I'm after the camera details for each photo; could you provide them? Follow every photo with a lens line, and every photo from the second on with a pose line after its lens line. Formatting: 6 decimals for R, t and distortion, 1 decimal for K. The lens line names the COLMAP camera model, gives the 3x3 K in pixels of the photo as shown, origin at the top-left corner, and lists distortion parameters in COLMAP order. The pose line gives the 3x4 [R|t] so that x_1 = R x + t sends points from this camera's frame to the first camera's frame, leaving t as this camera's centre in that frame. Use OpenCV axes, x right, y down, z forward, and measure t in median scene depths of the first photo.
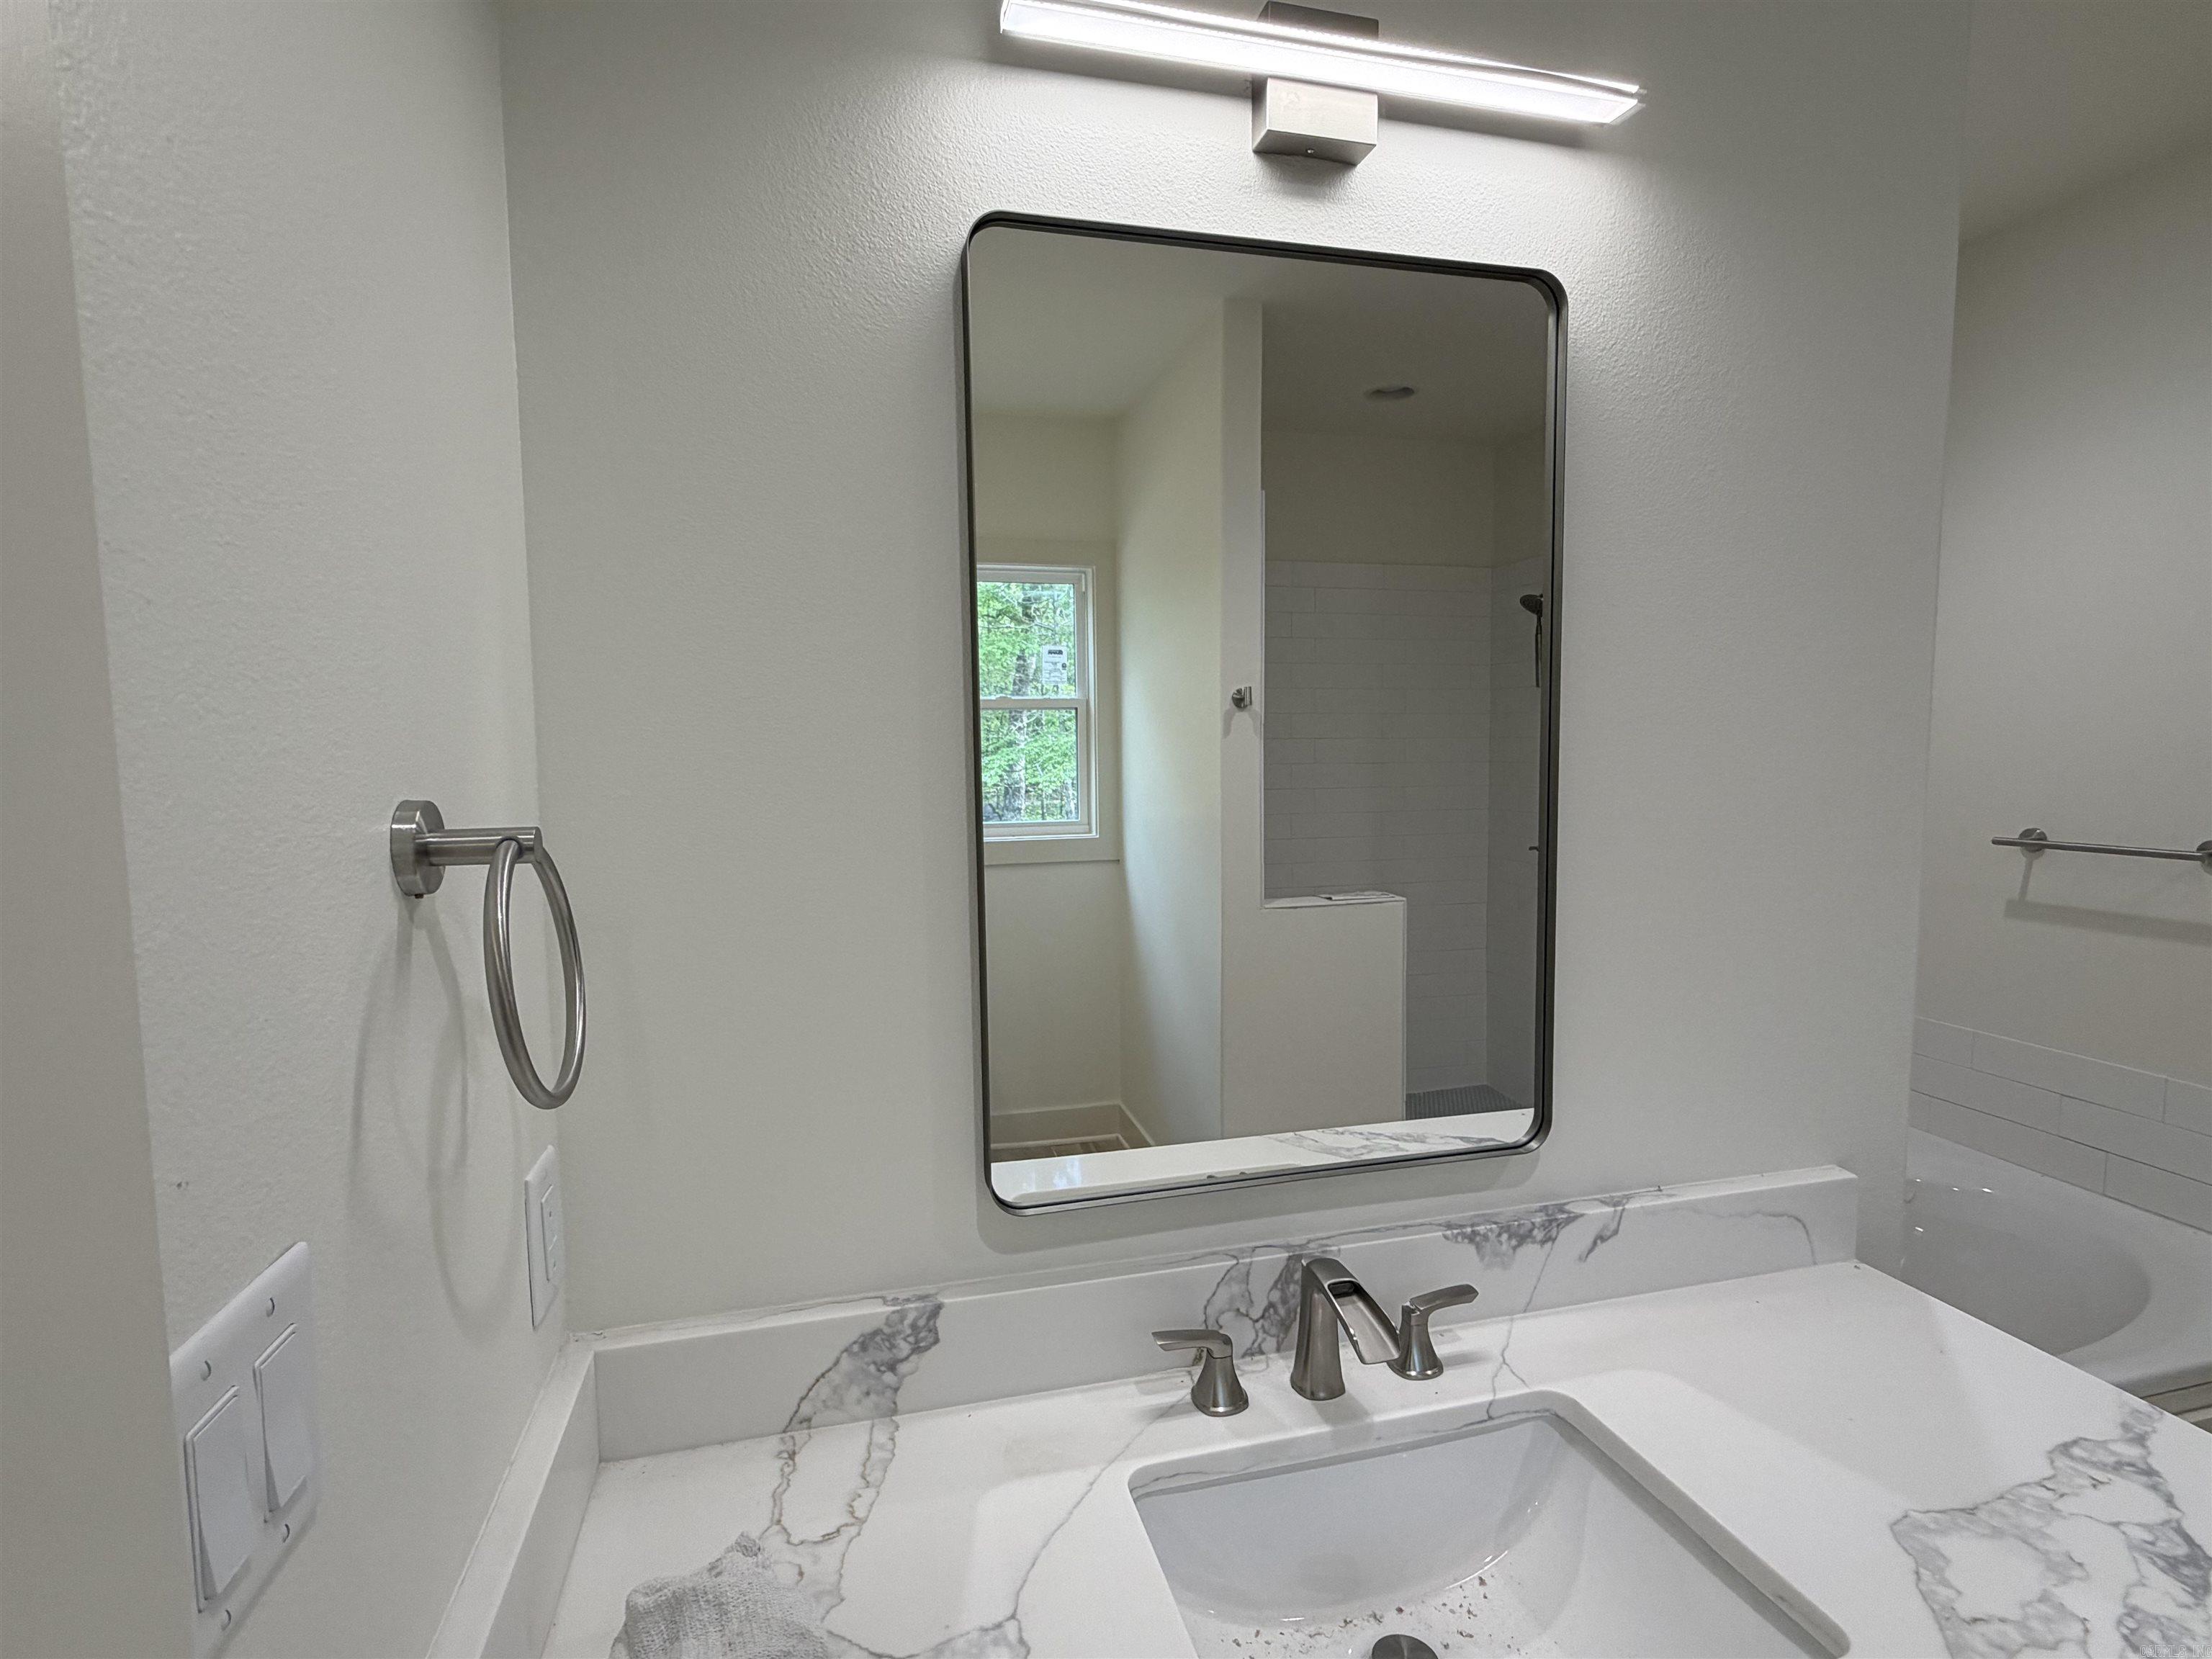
lens RADIAL K [[1062.8, 0, 1104.9], [0, 1062.8, 832.3], [0, 0, 1]] dist [0.001485, -0.000939]
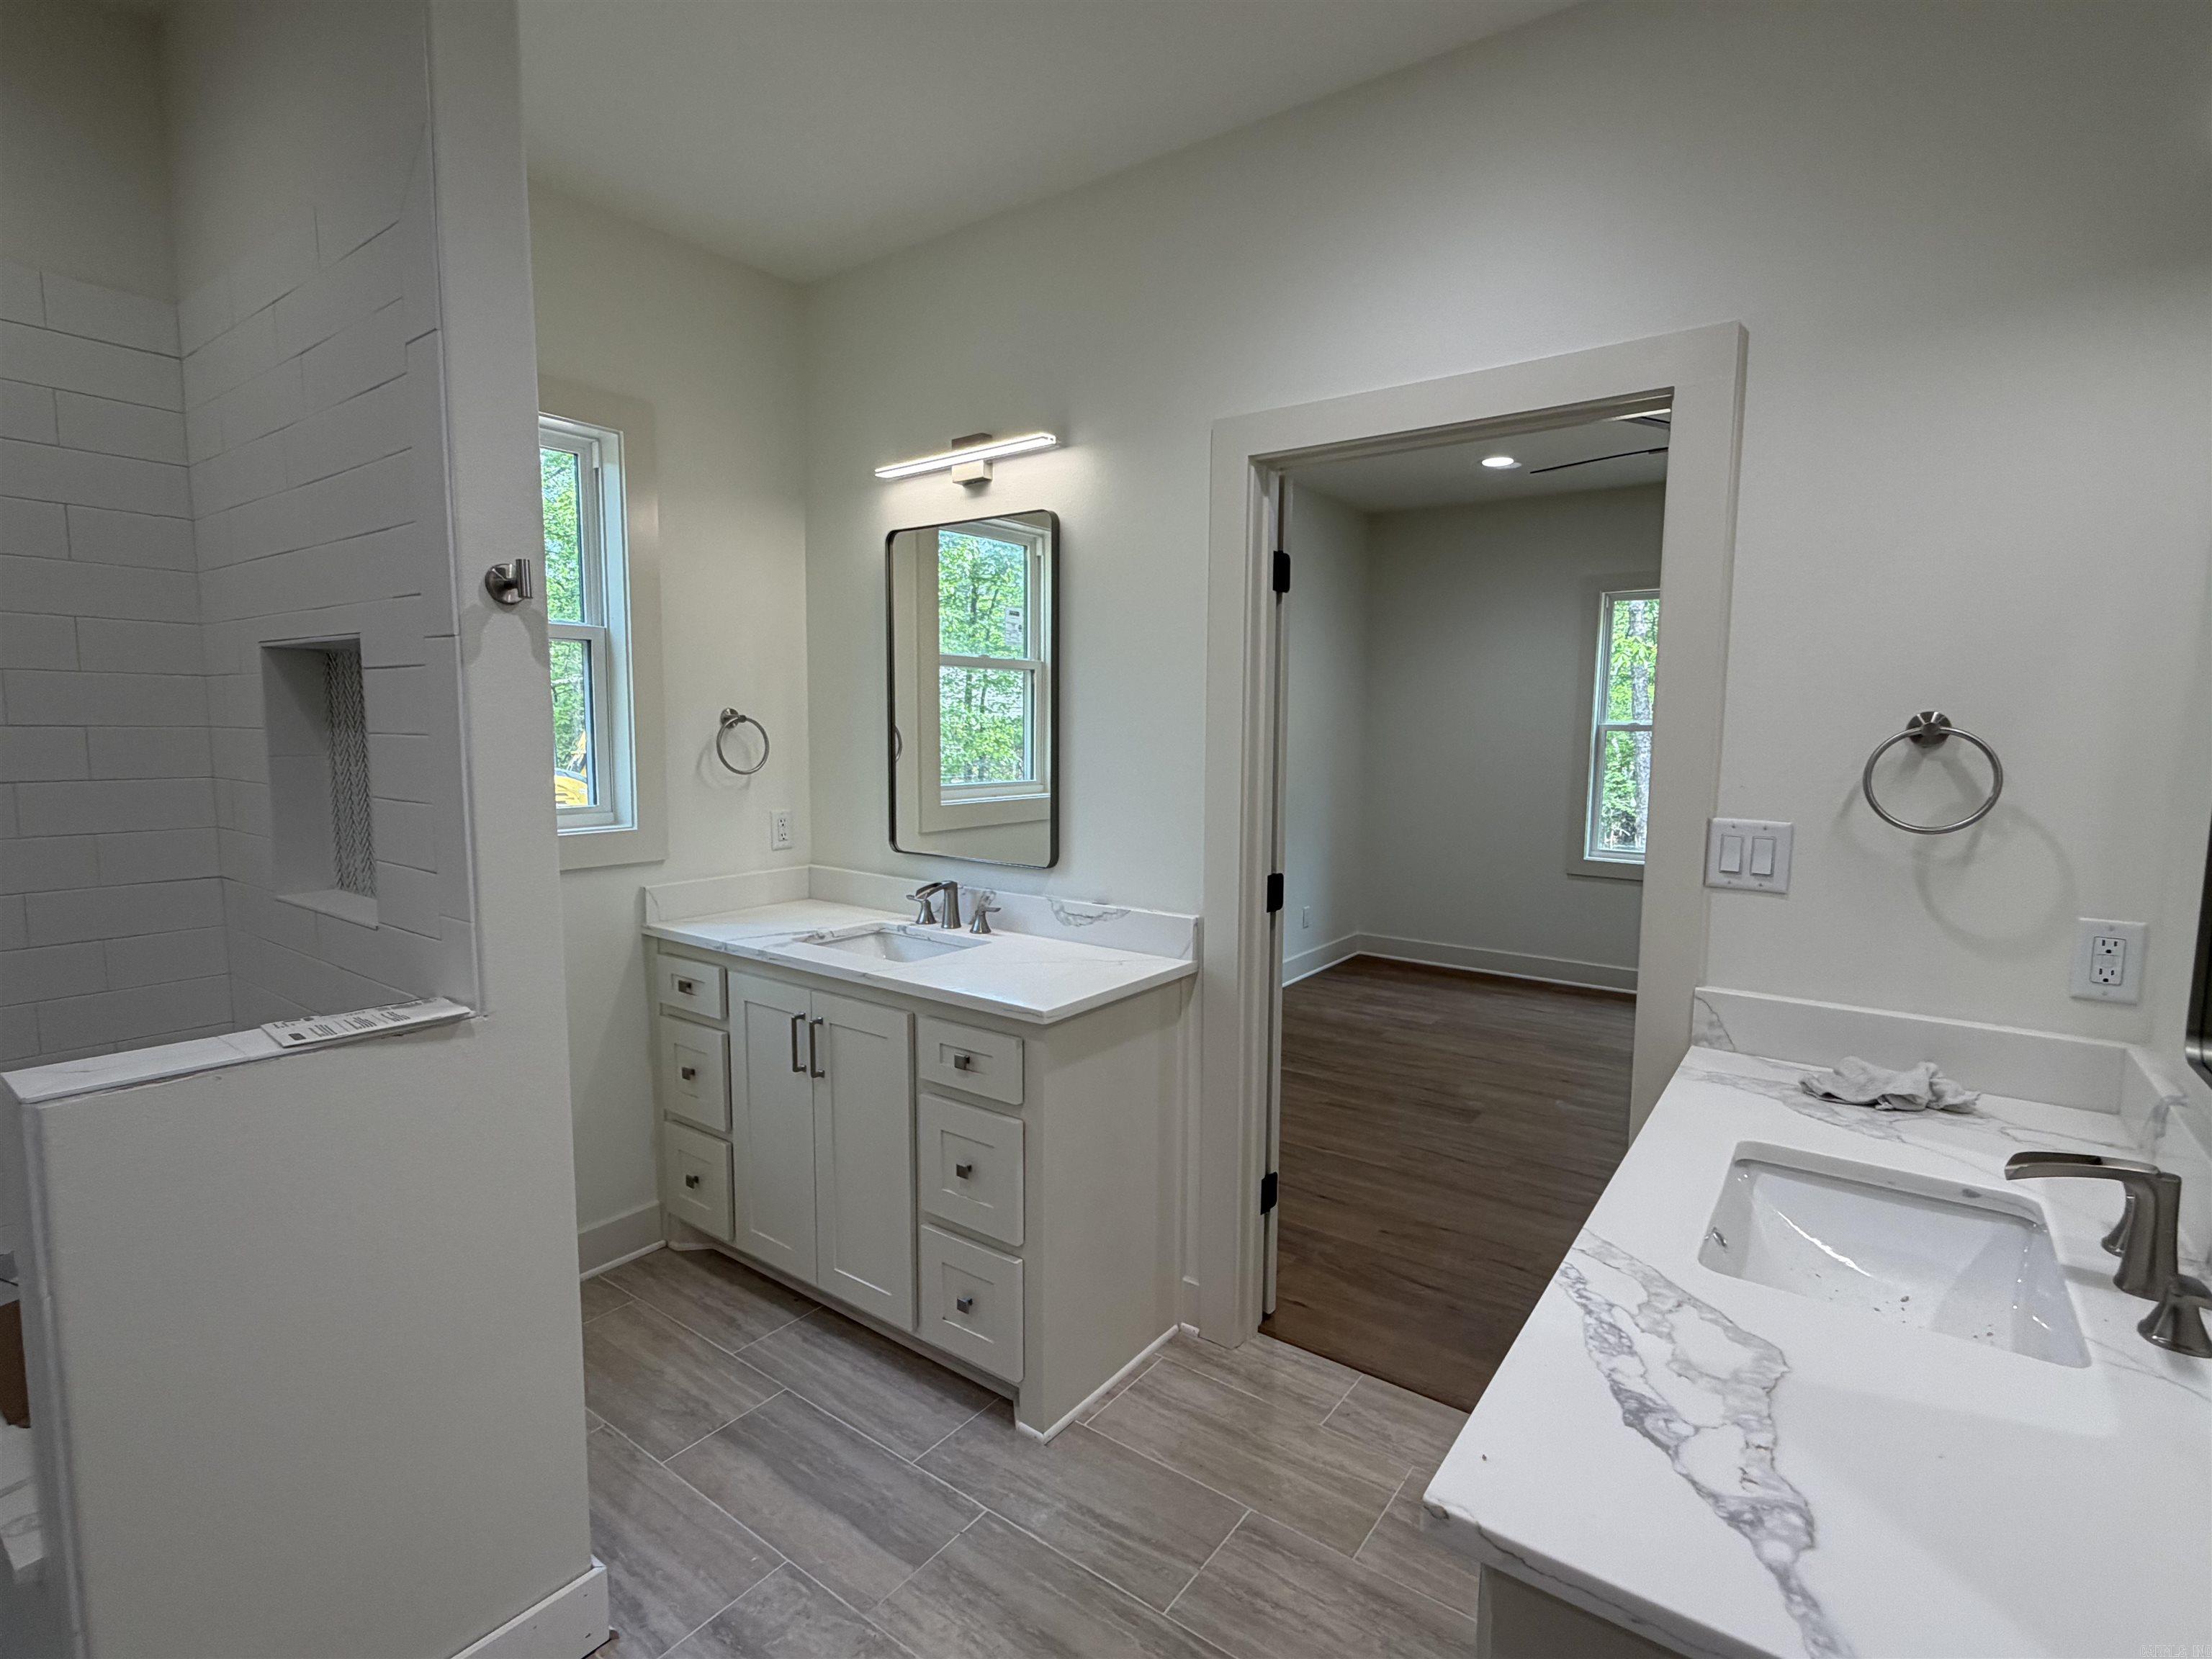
lens RADIAL K [[1062.2, 0, 1106.0], [0, 1062.2, 833.6], [0, 0, 1]] dist [0.000990, -0.000972]
pose [[-0.774499, 0.073165, -0.628329, 2.019378], [-0.047485, 0.983762, 0.173084, -0.067655], [0.630790, 0.163890, -0.758448, 1.338598]]
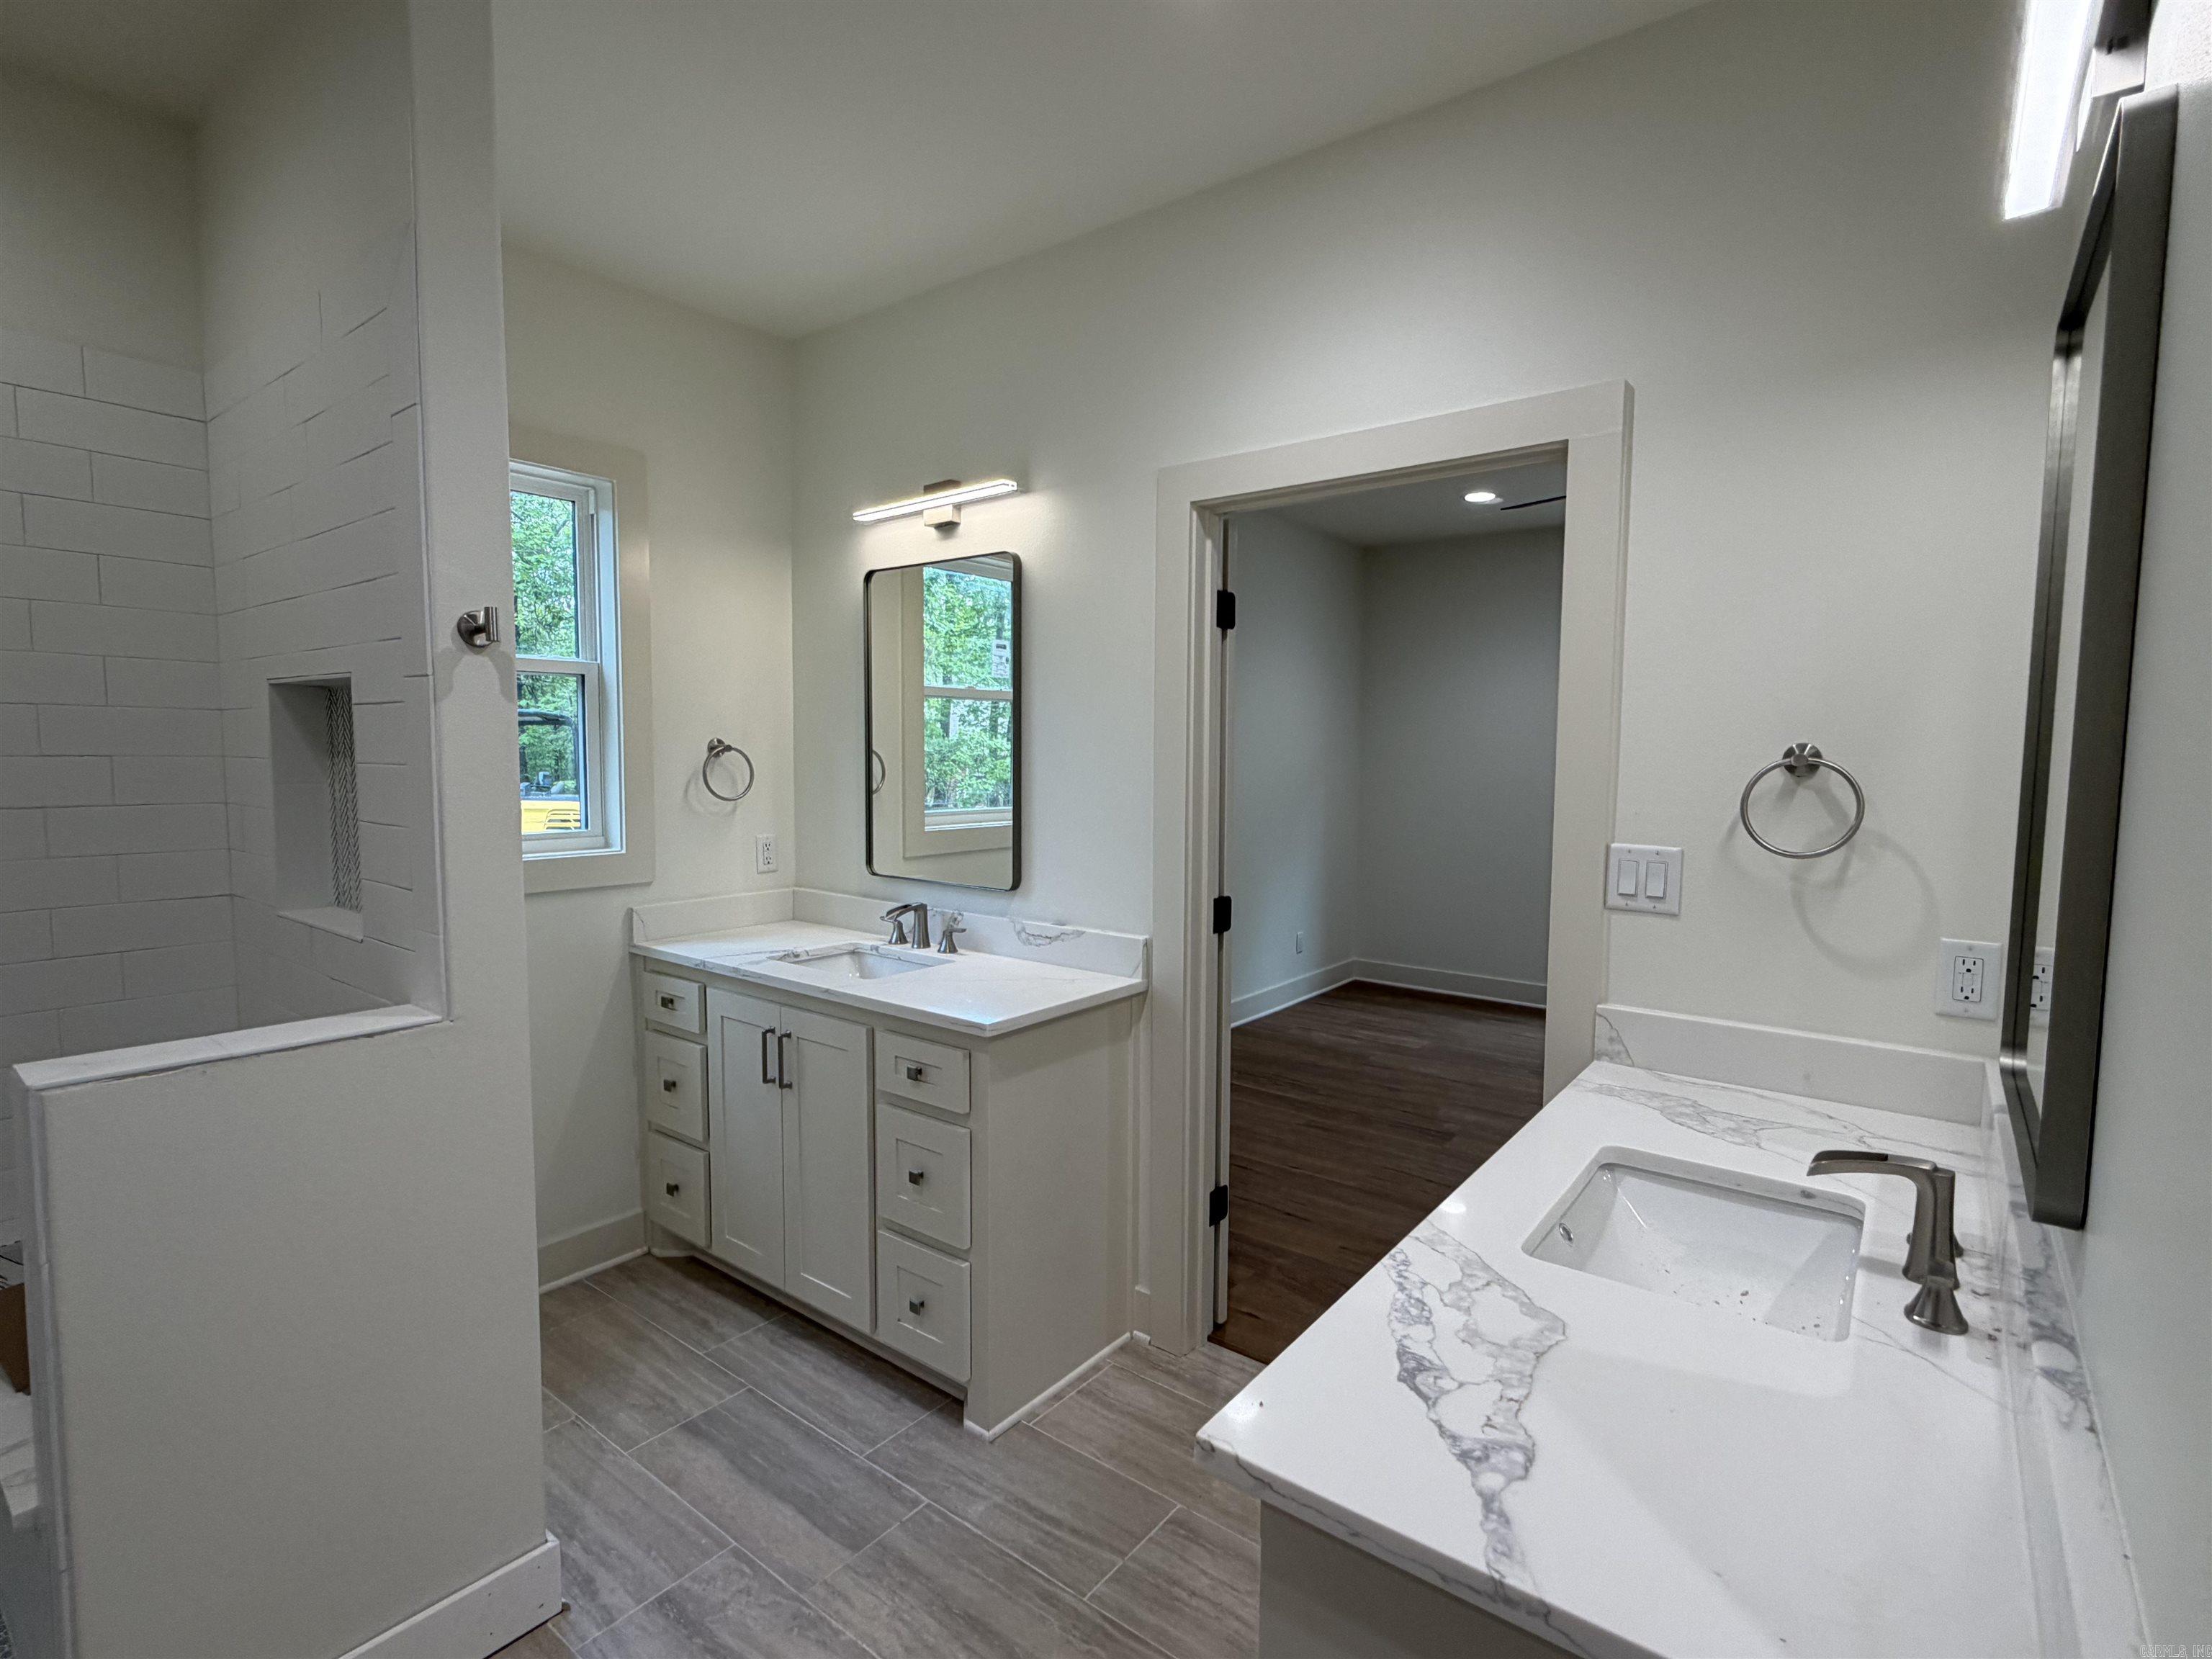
lens RADIAL K [[1062.8, 0, 1104.9], [0, 1062.8, 832.3], [0, 0, 1]] dist [0.001485, -0.000939]
pose [[-0.790693, 0.054689, -0.609765, 1.948652], [-0.045805, 0.987926, 0.148002, -0.096053], [0.610497, 0.144955, -0.778641, 1.592476]]
